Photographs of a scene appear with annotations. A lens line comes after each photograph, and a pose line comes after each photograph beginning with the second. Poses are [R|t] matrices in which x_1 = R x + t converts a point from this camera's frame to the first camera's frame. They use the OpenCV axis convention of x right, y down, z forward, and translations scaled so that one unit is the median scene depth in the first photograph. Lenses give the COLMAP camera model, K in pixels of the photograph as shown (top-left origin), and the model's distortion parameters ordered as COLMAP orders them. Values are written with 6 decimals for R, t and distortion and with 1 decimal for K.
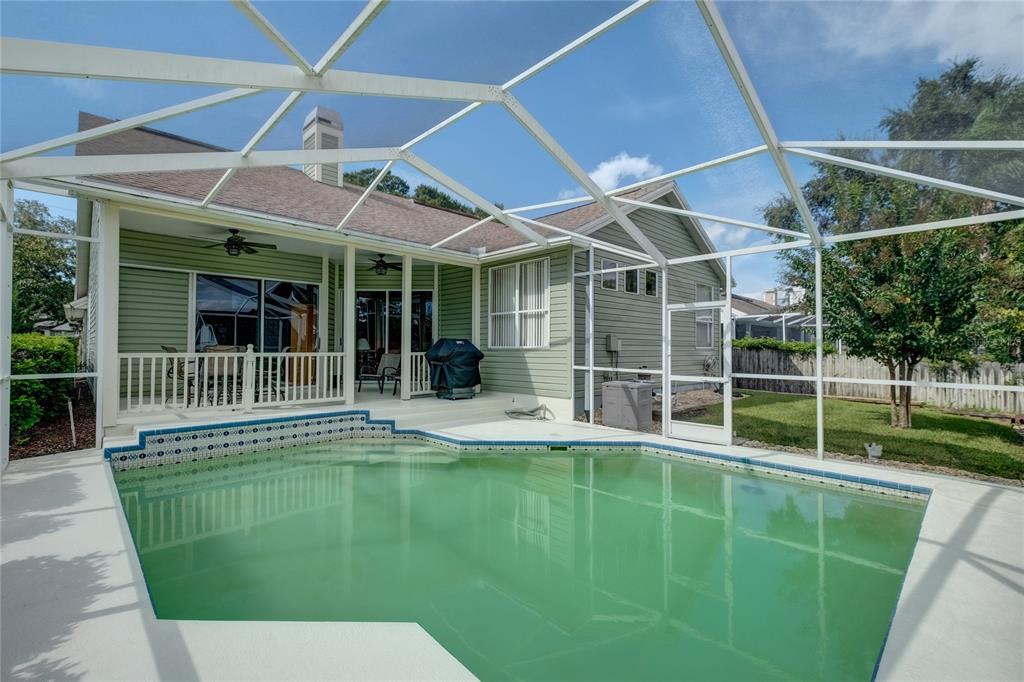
lens RADIAL K [[448.1, 0, 516.3], [0, 448.1, 335.5], [0, 0, 1]] dist [0.004011, -0.005181]
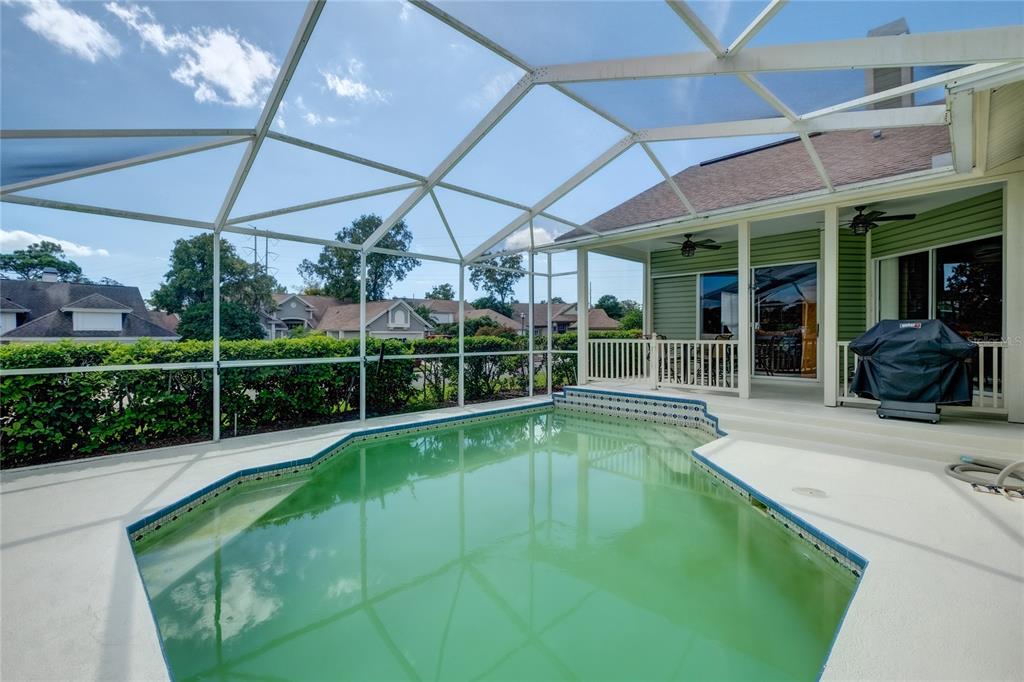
lens RADIAL K [[448.1, 0, 510.3], [0, 448.1, 338.2], [0, 0, 1]] dist [0.004011, -0.005181]
pose [[-0.003291, 0.001573, -0.999993, 0.643156], [0.030880, 0.999522, 0.001470, 0.021017], [0.999518, -0.030875, -0.003338, 0.641986]]
